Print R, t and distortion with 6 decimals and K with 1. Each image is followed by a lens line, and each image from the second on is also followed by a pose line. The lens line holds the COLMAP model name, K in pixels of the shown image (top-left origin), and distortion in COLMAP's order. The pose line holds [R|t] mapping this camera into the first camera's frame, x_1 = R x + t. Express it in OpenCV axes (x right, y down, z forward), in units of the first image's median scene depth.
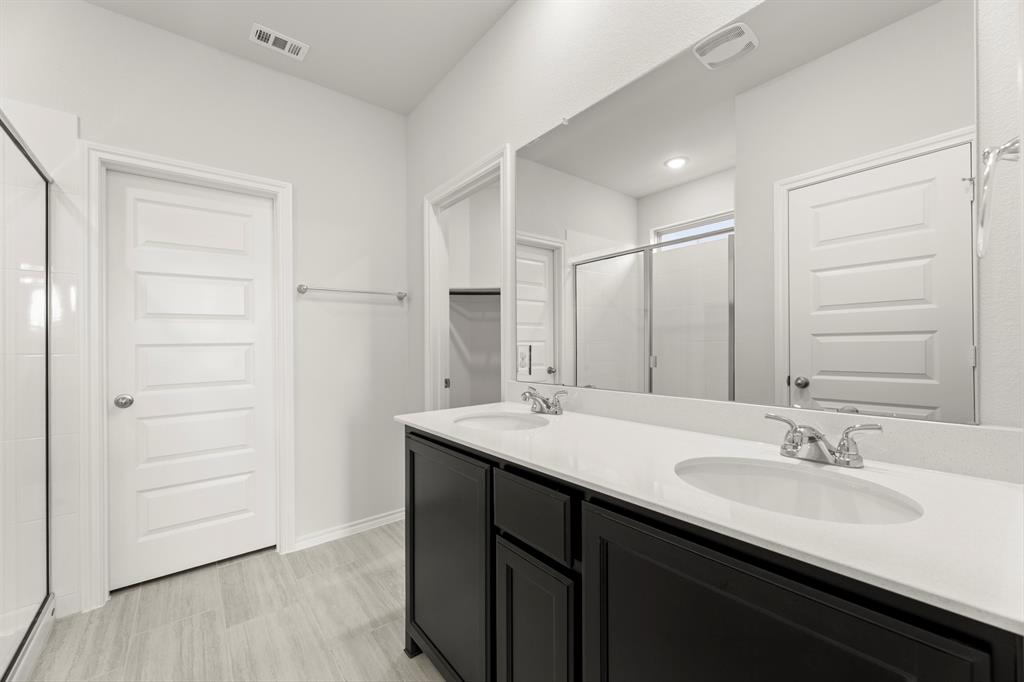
lens RADIAL K [[403.8, 0, 510.5], [0, 403.8, 342.1], [0, 0, 1]] dist [0.000444, -0.000461]
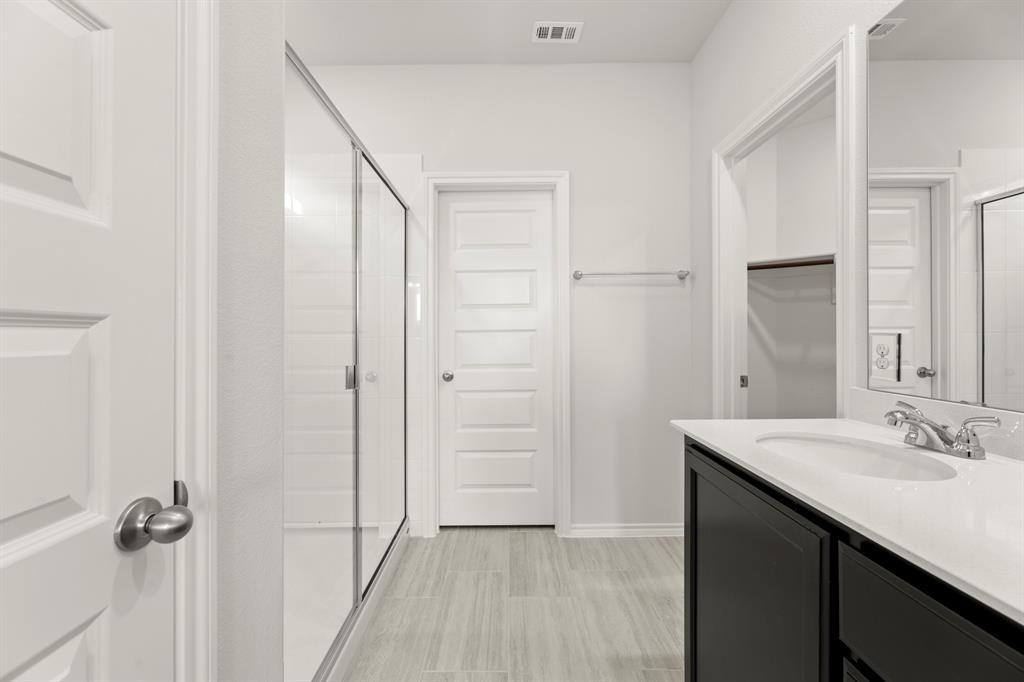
lens RADIAL K [[403.8, 0, 512.7], [0, 403.8, 330.5], [0, 0, 1]] dist [0.000444, -0.000461]
pose [[0.782643, 0.002927, -0.622464, -0.029301], [-0.001432, 0.999995, 0.002902, 0.002071], [0.622470, -0.001380, 0.782643, 0.150752]]
